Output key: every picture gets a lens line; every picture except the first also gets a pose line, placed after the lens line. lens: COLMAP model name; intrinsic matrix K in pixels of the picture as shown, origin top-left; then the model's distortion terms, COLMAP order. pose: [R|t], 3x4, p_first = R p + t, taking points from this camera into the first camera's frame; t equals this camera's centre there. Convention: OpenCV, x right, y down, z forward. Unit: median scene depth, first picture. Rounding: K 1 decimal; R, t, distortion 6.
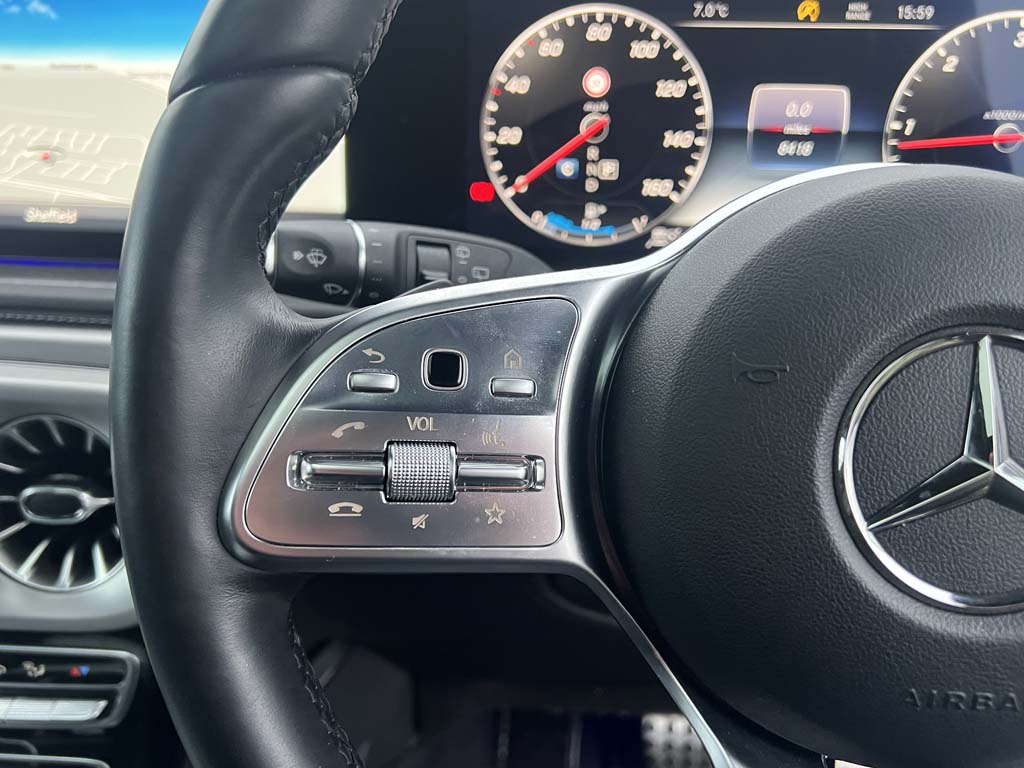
lens RADIAL K [[785.1, 0, 512.0], [0, 785.1, 384.0], [0, 0, 1]] dist [0.000665, -0.002243]
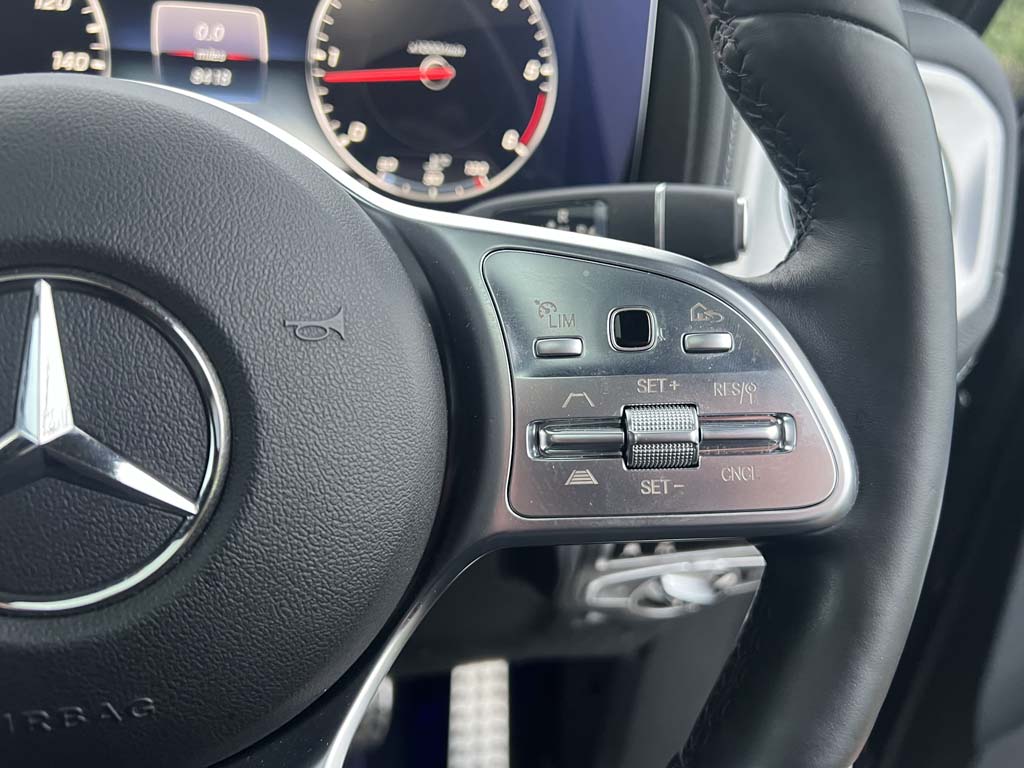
lens RADIAL K [[794.8, 0, 512.0], [0, 794.8, 384.0], [0, 0, 1]] dist [-0.012807, -0.001864]
pose [[0.952204, -0.072508, 0.296732, 0.395524], [0.057513, 0.996602, 0.058967, 0.012845], [-0.299999, -0.039083, 0.953138, 0.031792]]
